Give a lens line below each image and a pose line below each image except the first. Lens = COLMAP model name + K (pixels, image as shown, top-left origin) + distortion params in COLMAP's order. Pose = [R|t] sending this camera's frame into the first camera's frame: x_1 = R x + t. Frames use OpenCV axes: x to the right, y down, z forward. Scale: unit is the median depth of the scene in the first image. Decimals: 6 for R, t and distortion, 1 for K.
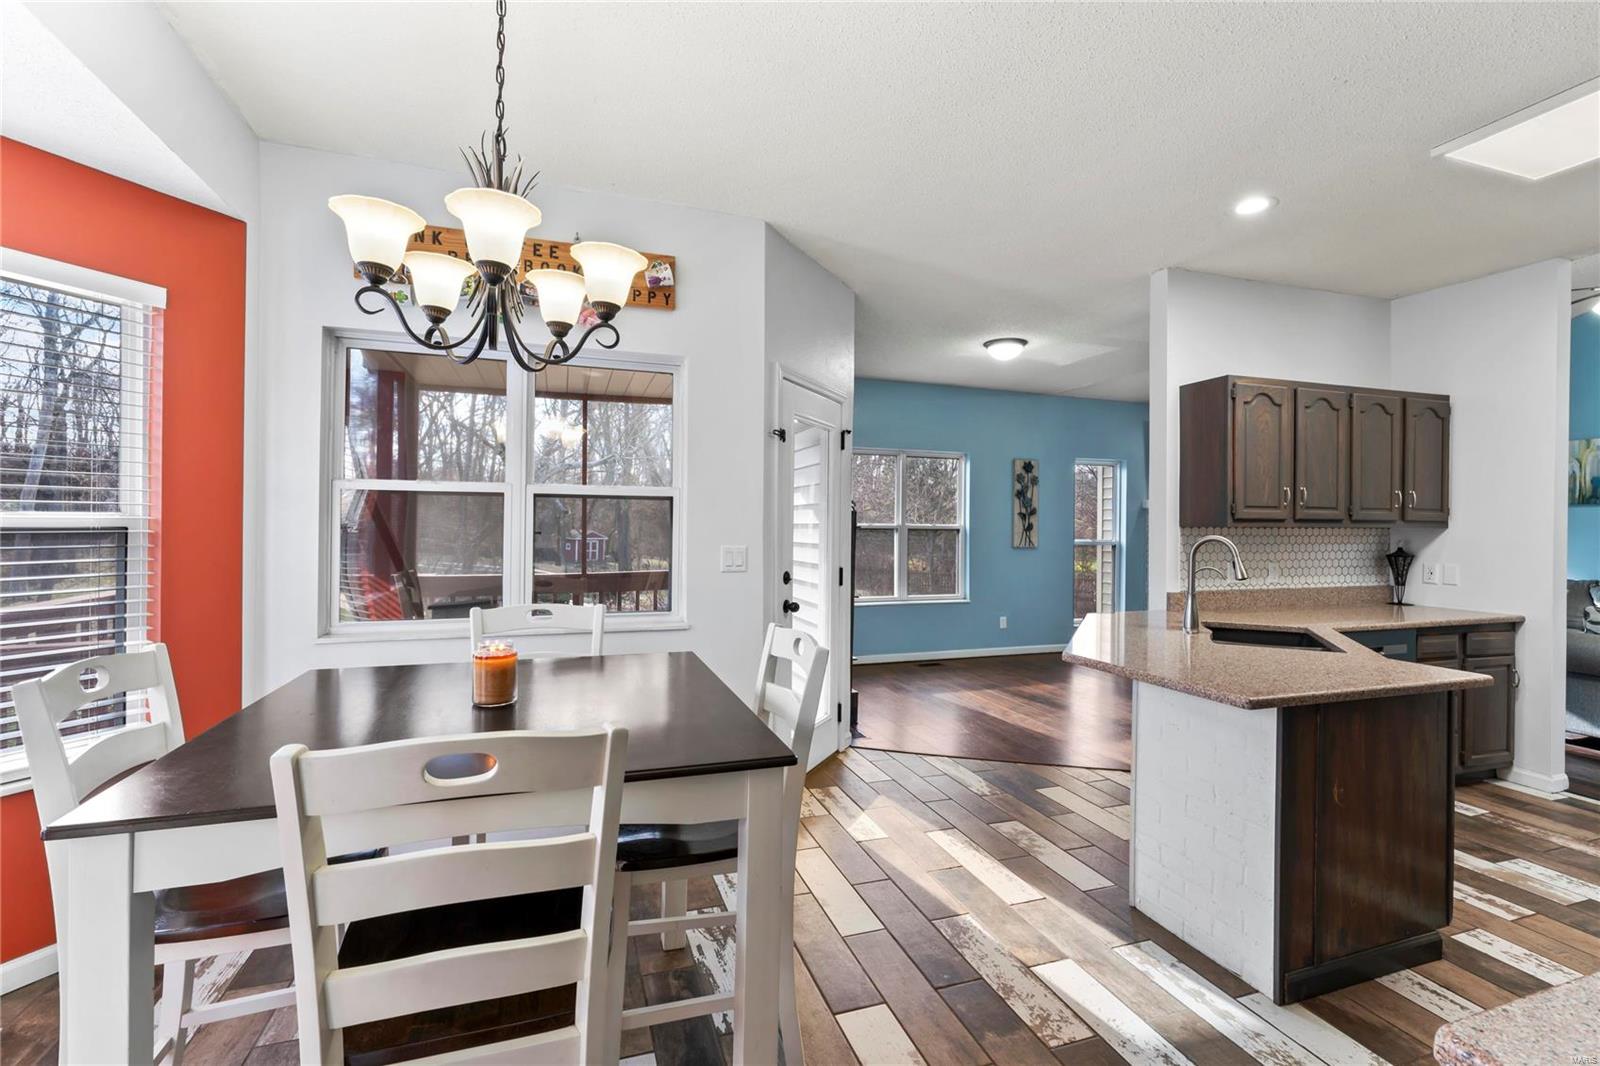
lens RADIAL K [[699.9, 0, 802.2], [0, 699.9, 532.4], [0, 0, 1]] dist [-0.002489, -0.000143]
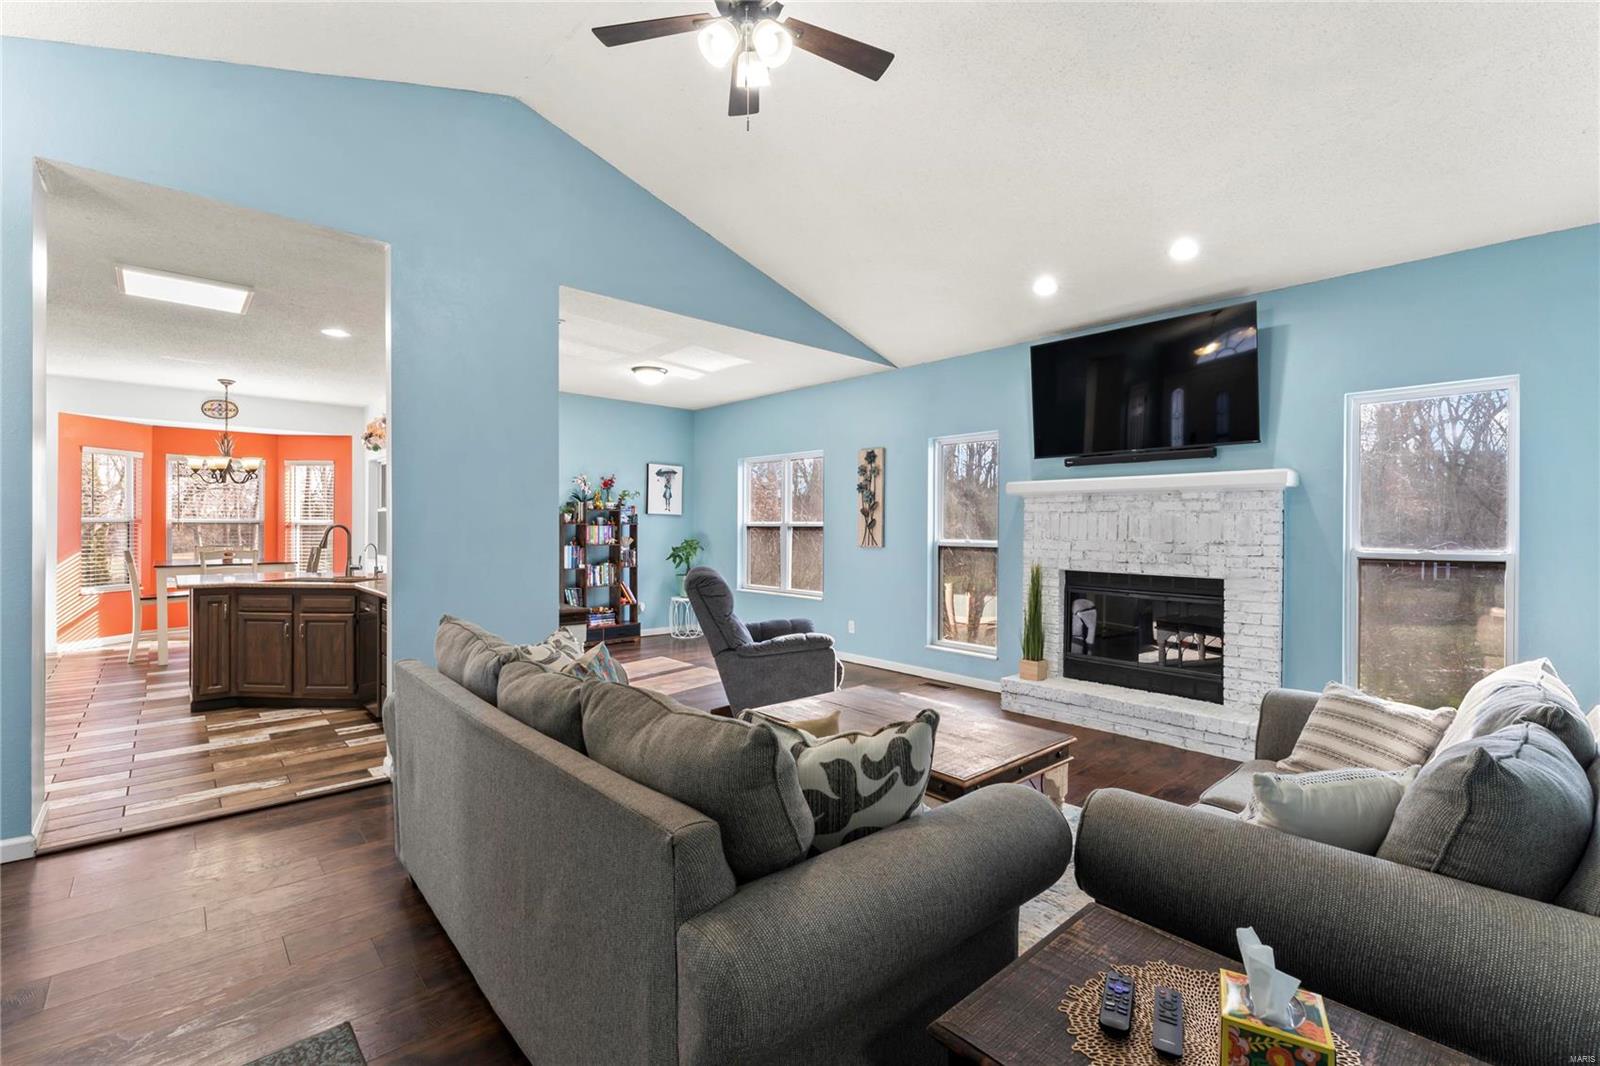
lens RADIAL K [[699.9, 0, 802.2], [0, 699.9, 532.4], [0, 0, 1]] dist [-0.002489, -0.000143]
pose [[0.397247, 0.001086, -0.917711, 1.111167], [-0.012818, 0.999908, -0.004365, 0.008310], [0.917622, 0.013497, 0.397225, 0.564630]]
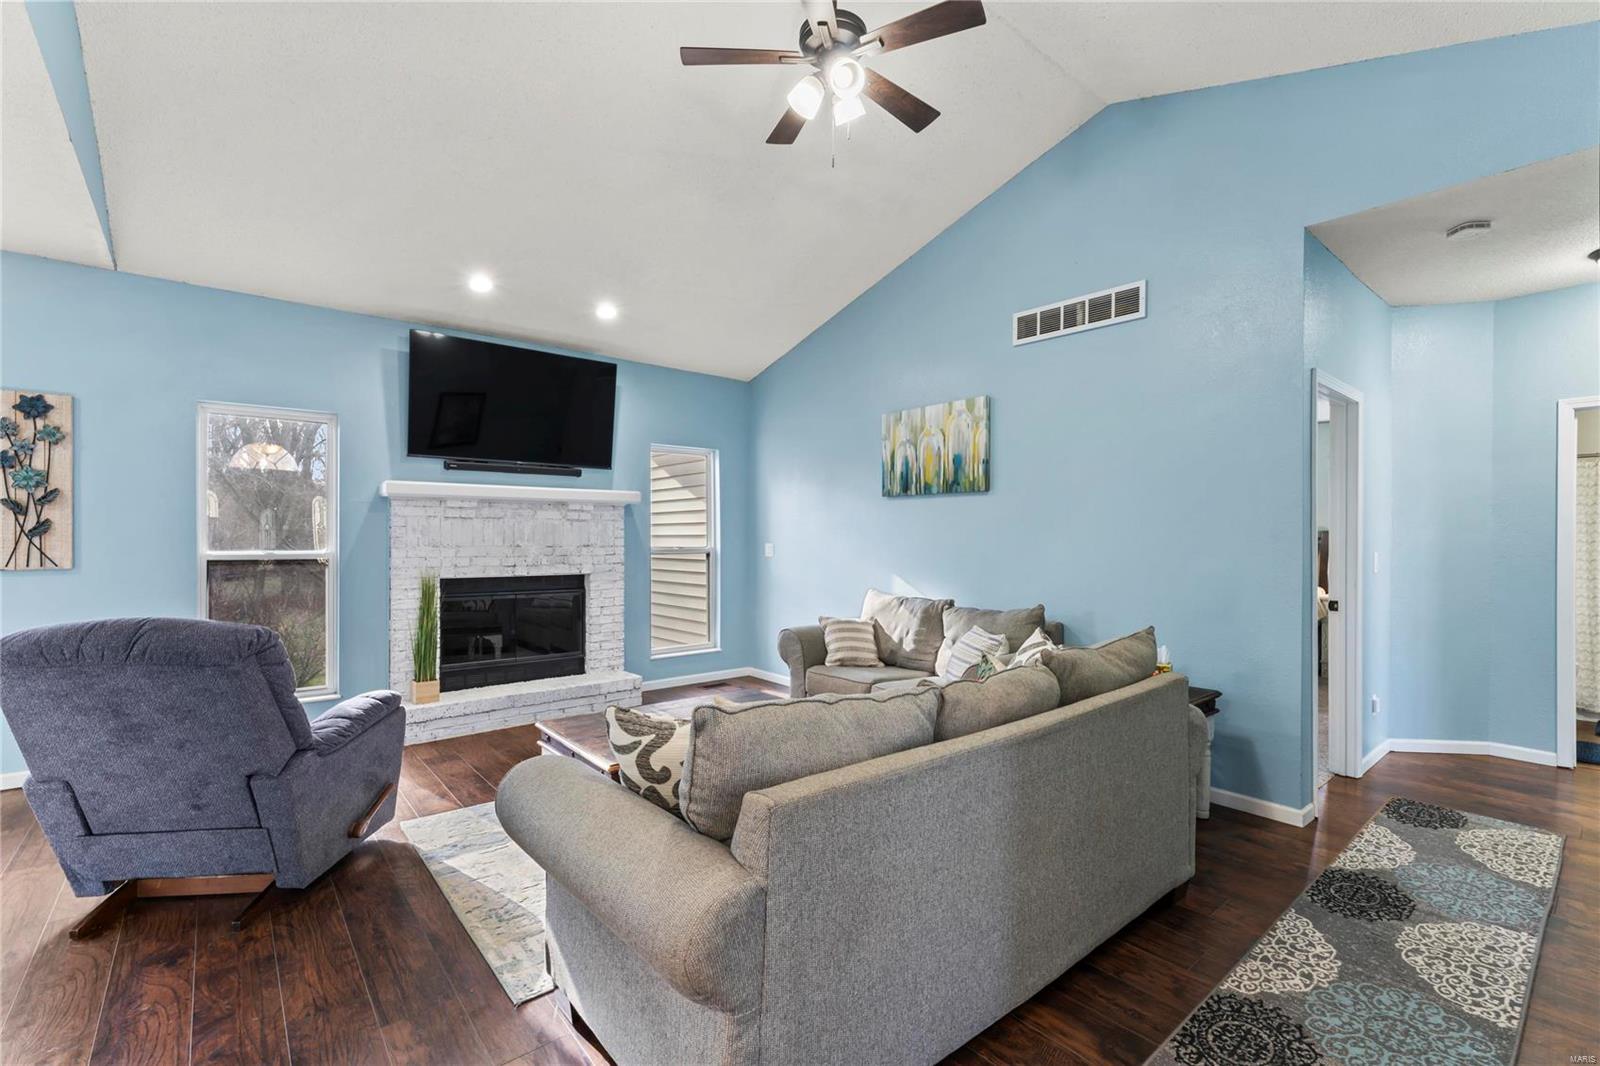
lens RADIAL K [[699.9, 0, 802.2], [0, 699.9, 532.4], [0, 0, 1]] dist [-0.002489, -0.000143]
pose [[0.932622, -0.005018, 0.360820, 0.651699], [0.008967, 0.999917, -0.009271, 0.005083], [-0.360744, 0.011882, 0.932589, 0.344915]]
